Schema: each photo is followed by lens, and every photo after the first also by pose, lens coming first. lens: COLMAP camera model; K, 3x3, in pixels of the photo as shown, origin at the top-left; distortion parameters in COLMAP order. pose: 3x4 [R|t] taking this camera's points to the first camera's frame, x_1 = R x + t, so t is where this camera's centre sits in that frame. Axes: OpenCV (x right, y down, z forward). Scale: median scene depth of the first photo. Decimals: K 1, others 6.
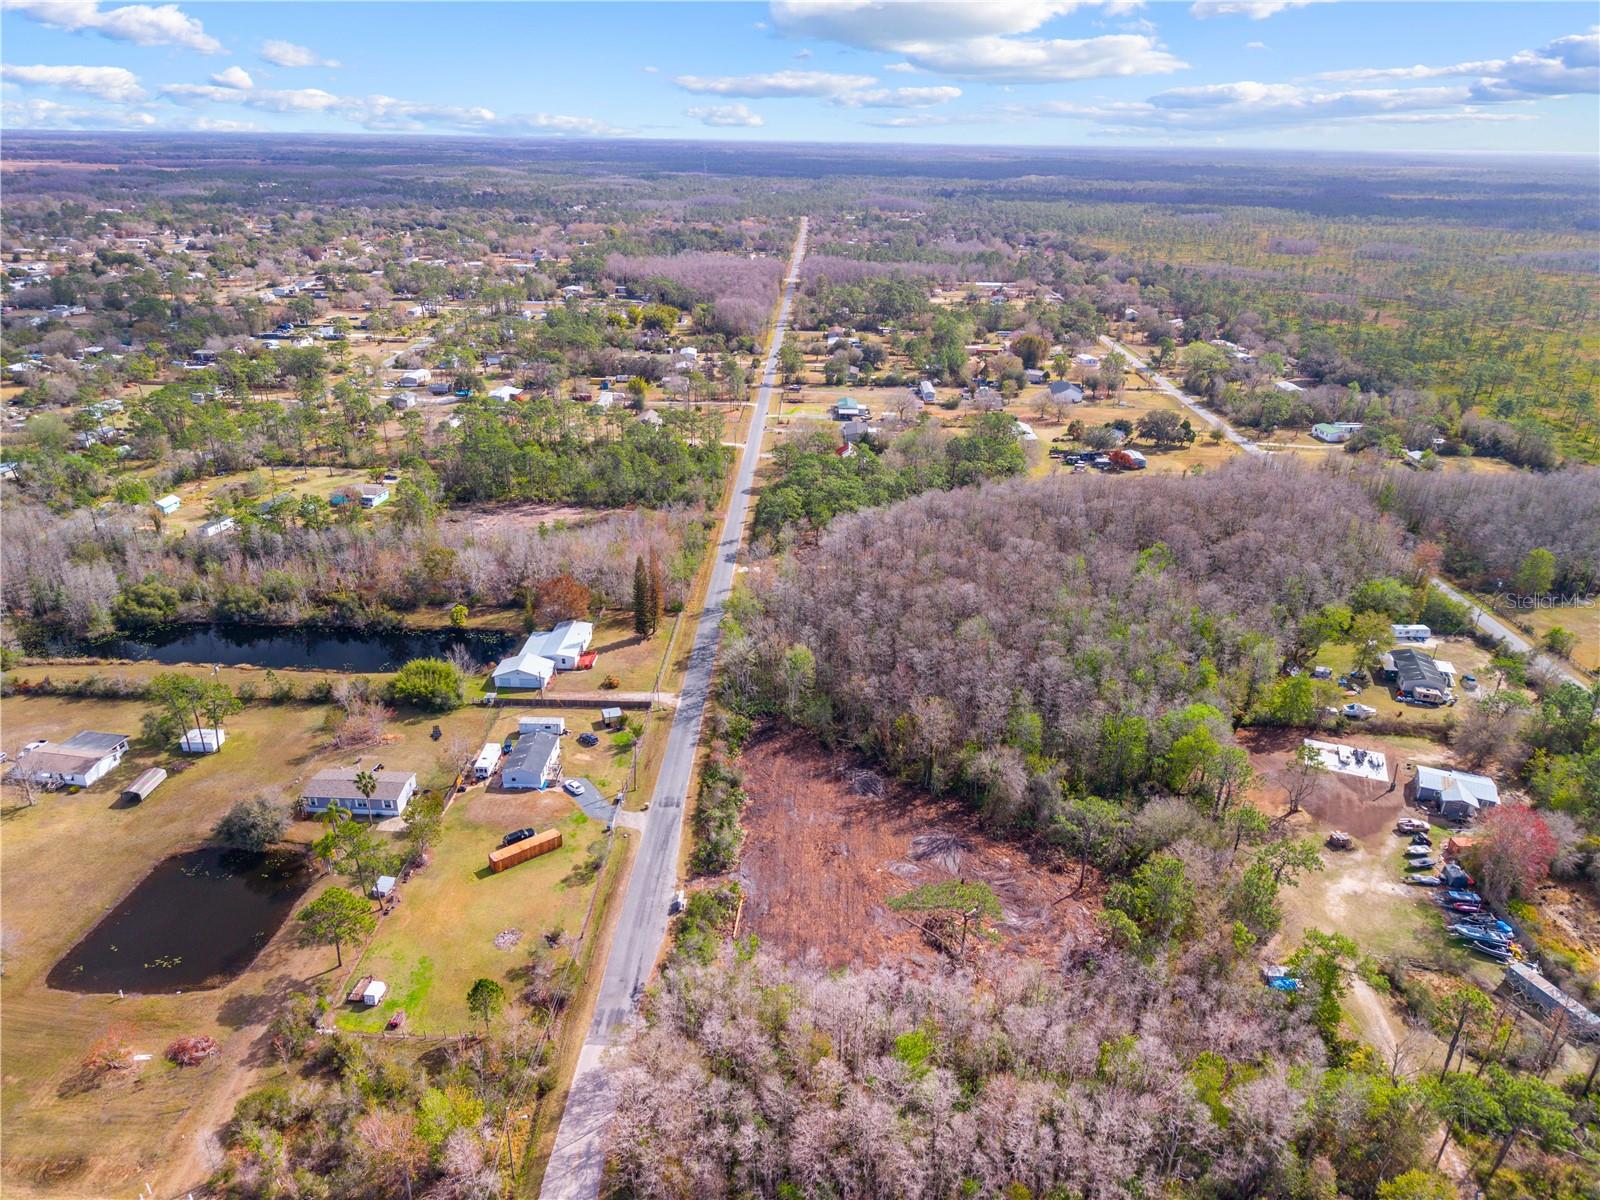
lens RADIAL K [[1067.0, 0, 803.9], [0, 1067.0, 593.4], [0, 0, 1]] dist [0.027570, -0.022958]
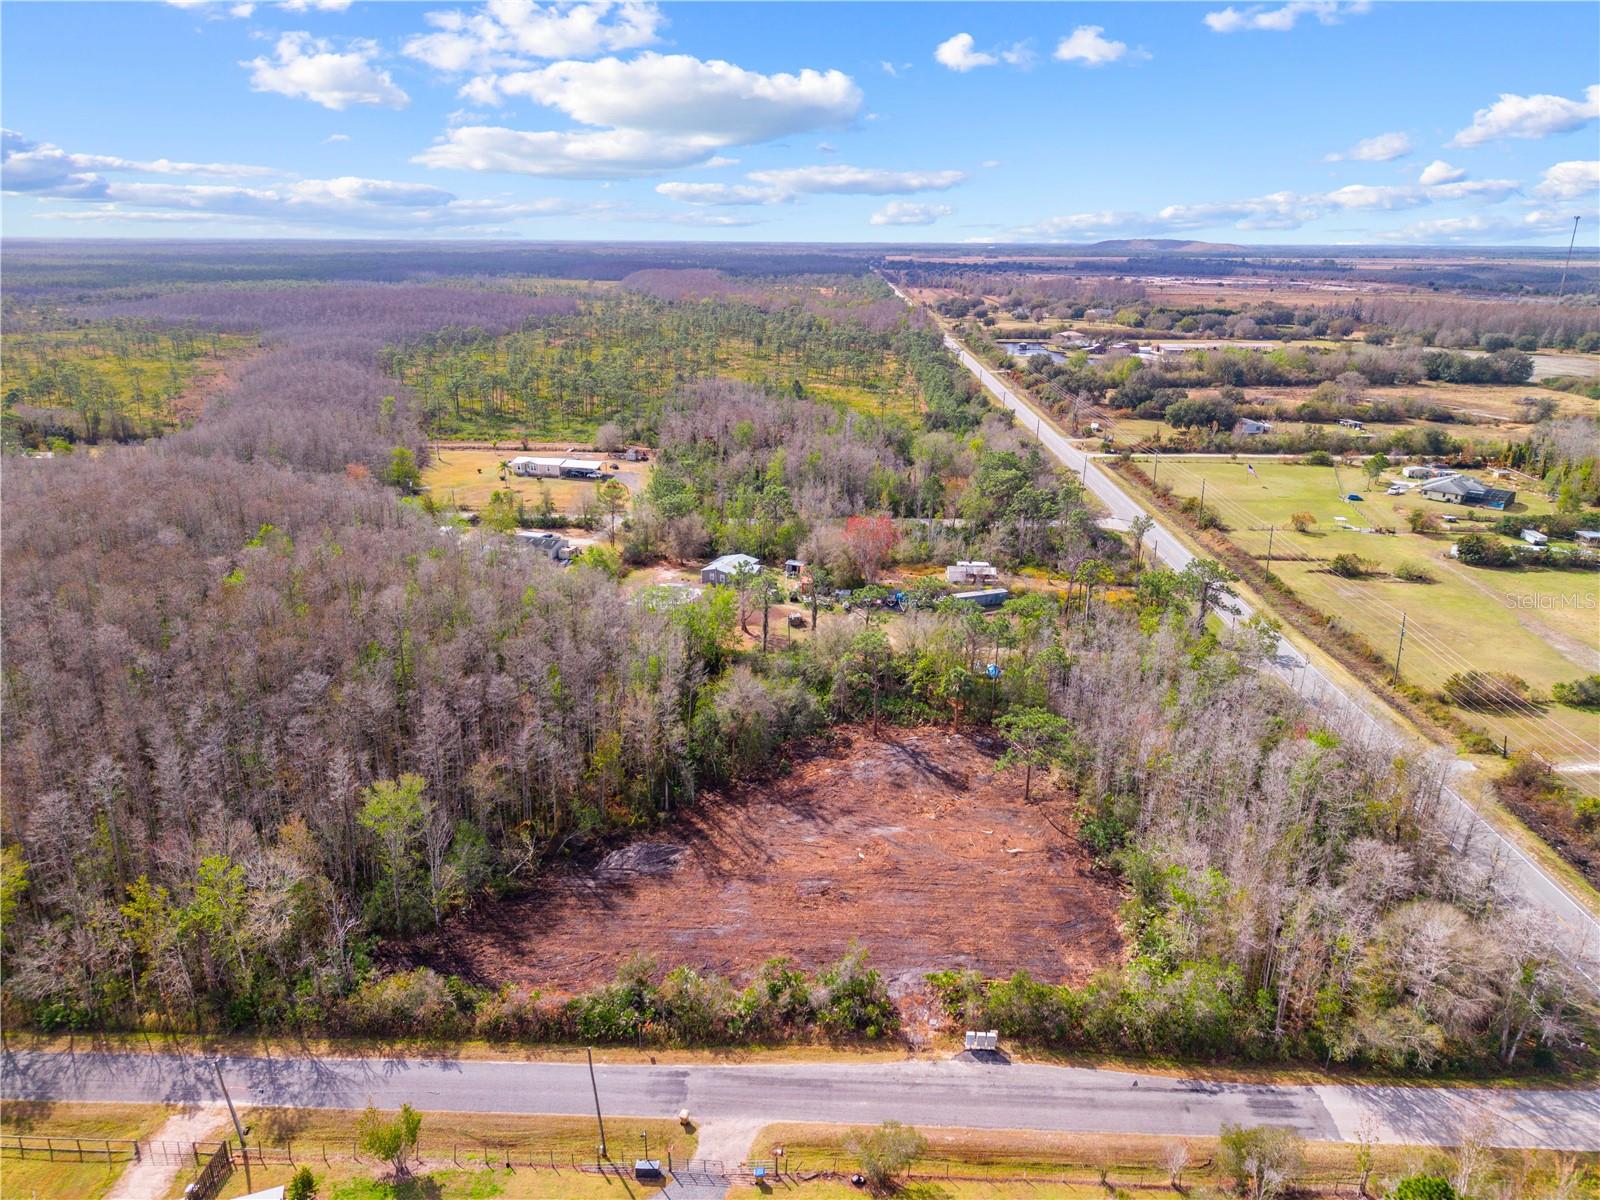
lens RADIAL K [[1067.0, 0, 800.8], [0, 1067.0, 604.9], [0, 0, 1]] dist [0.027570, -0.022958]
pose [[0.008565, -0.338331, 0.940988, -0.504854], [0.388501, 0.868224, 0.308632, -0.116631], [-0.921409, 0.362931, 0.138878, 0.803639]]
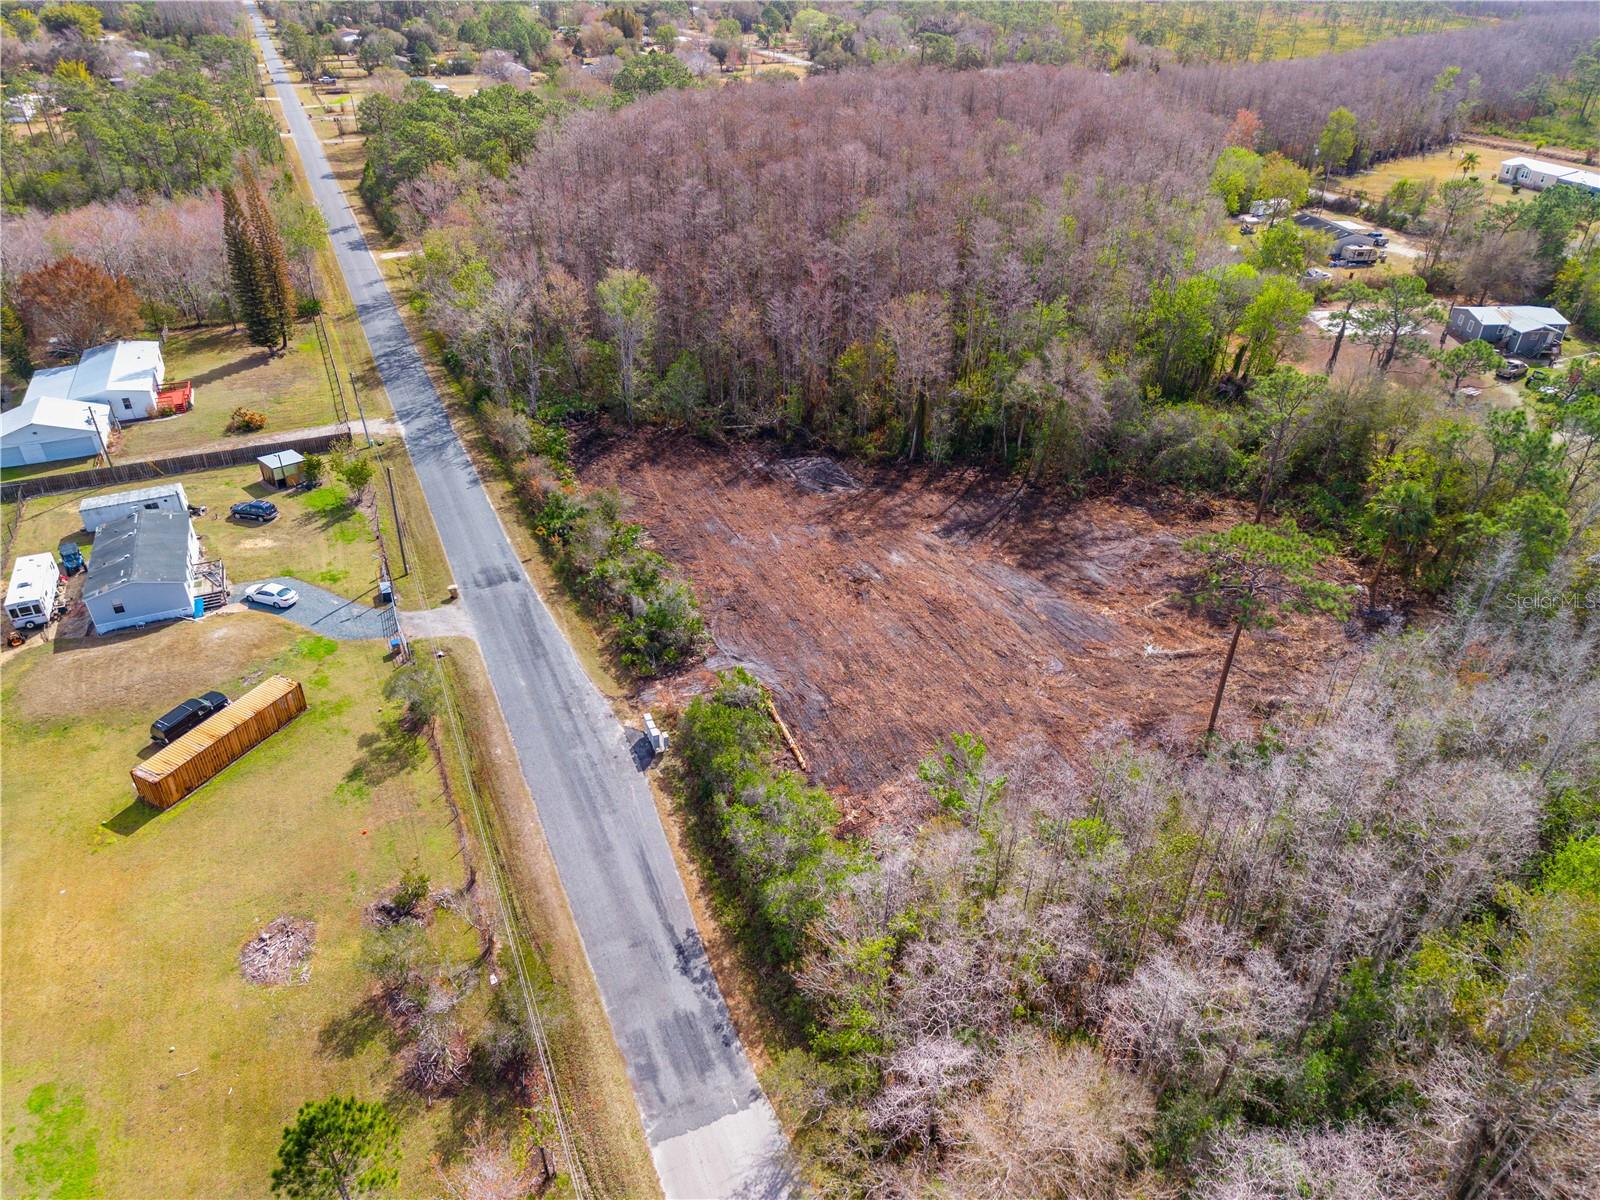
lens RADIAL K [[1067.0, 0, 795.8], [0, 1067.0, 599.5], [0, 0, 1]] dist [0.027570, -0.022958]
pose [[0.899777, -0.237444, 0.366089, -0.184496], [0.173272, 0.964425, 0.199655, 0.131945], [-0.400472, -0.116212, 0.908910, 0.495927]]
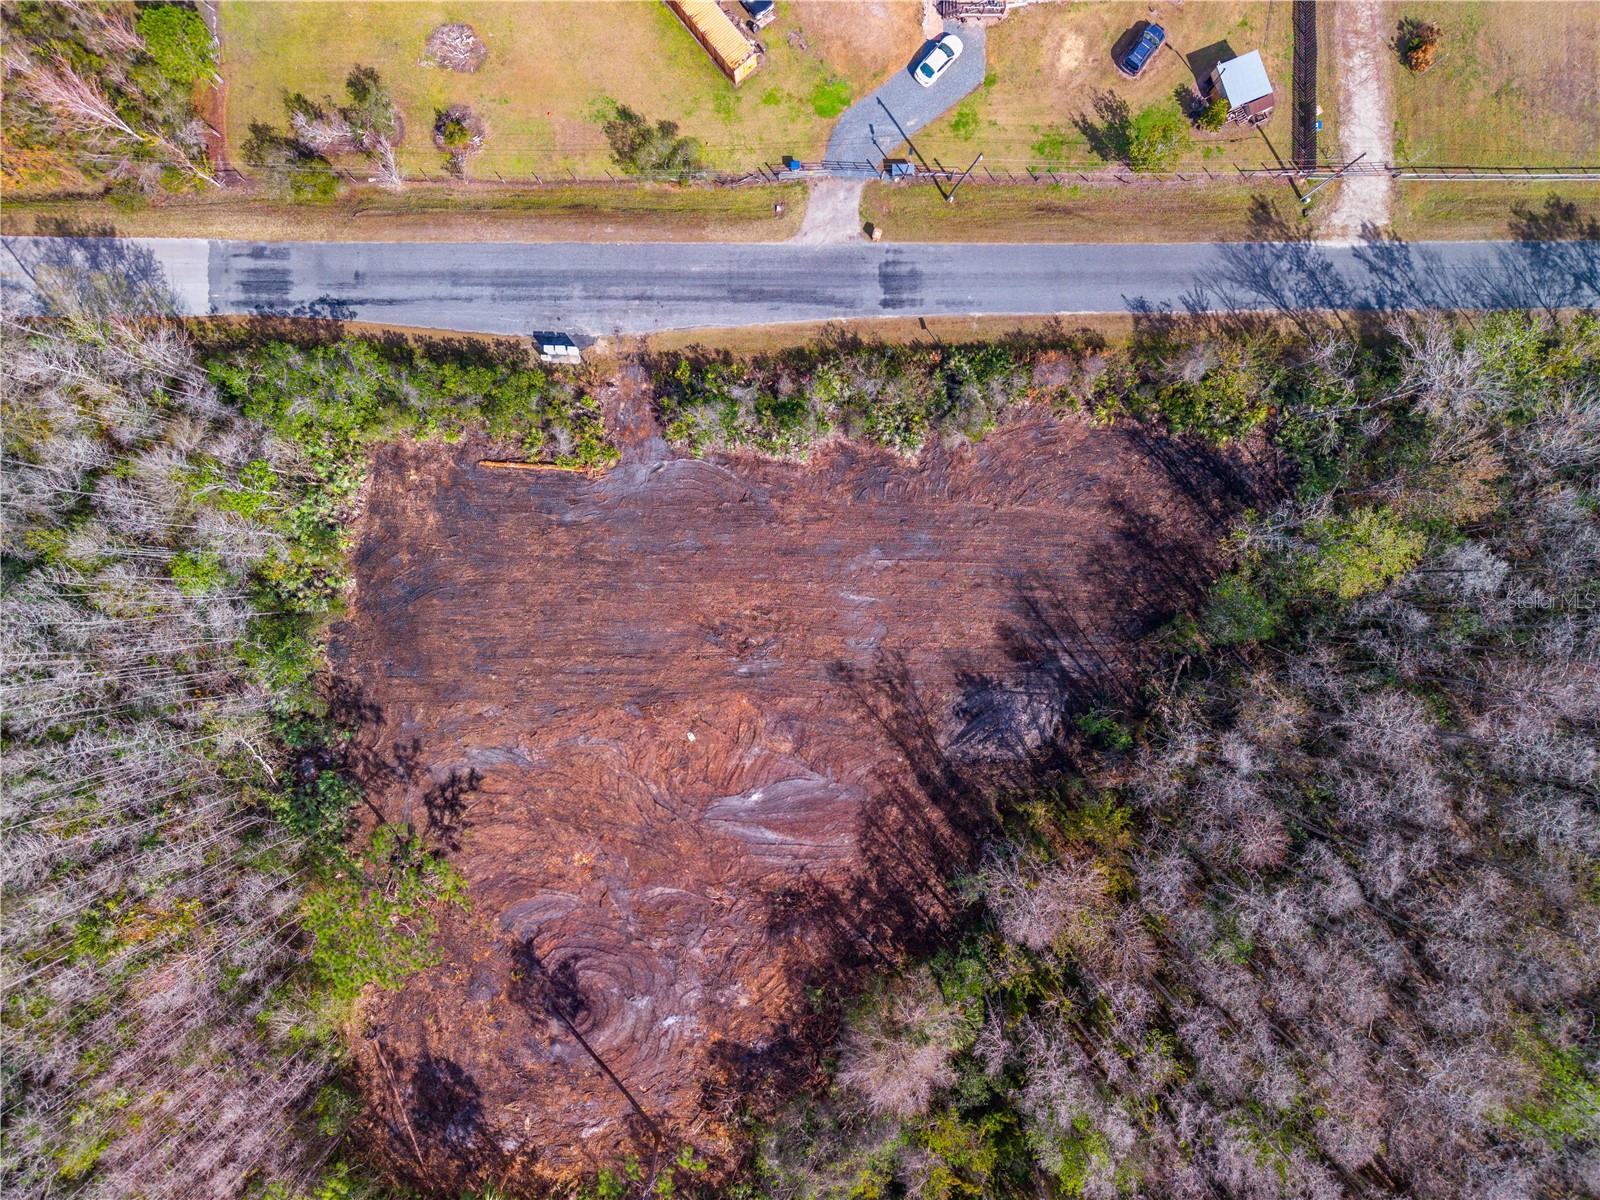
lens RADIAL K [[1067.0, 0, 801.9], [0, 1067.0, 600.7], [0, 0, 1]] dist [0.027570, -0.022958]
pose [[0.033504, 0.999274, -0.018153, 0.016189], [-0.417364, 0.030493, 0.908228, -0.197535], [0.908121, -0.022853, 0.418083, 0.771156]]
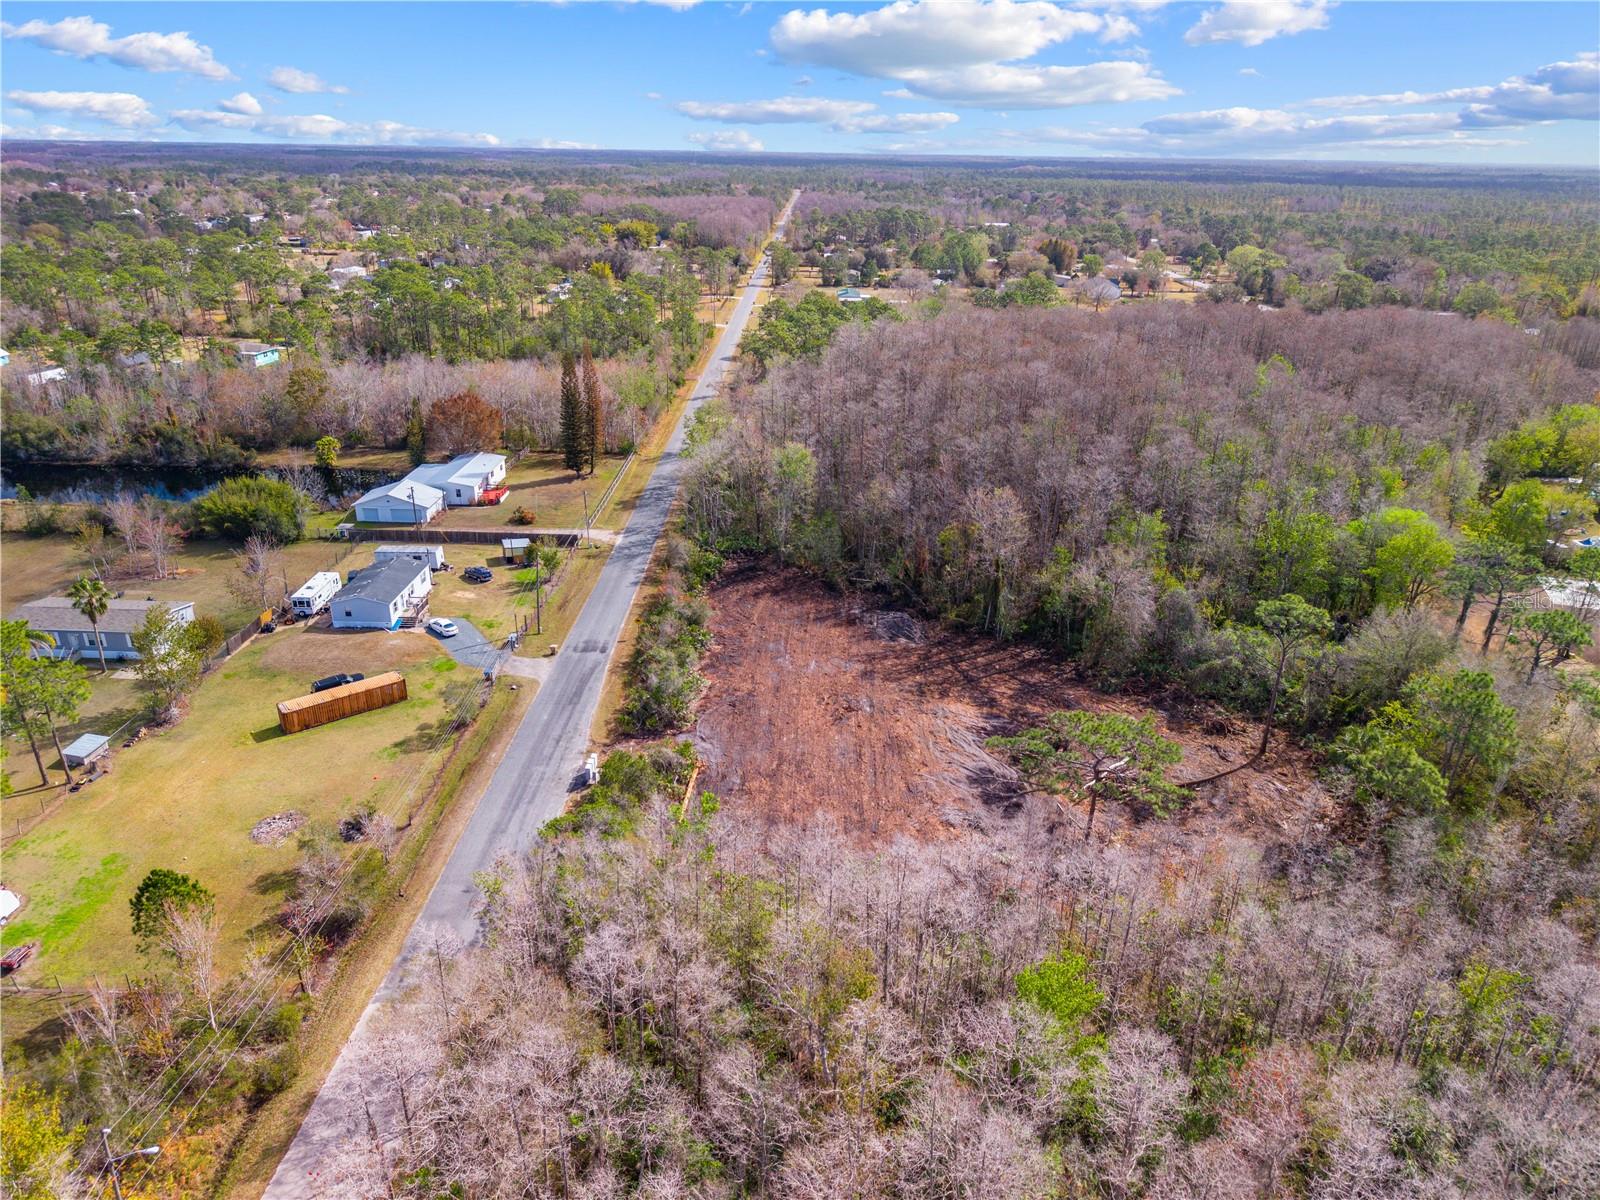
lens RADIAL K [[1067.0, 0, 803.4], [0, 1067.0, 589.8], [0, 0, 1]] dist [0.027570, -0.022958]
pose [[0.999974, -0.001303, 0.007056, -0.002558], [0.001408, 0.999888, -0.014878, 0.171775], [-0.007036, 0.014888, 0.999864, 0.358942]]
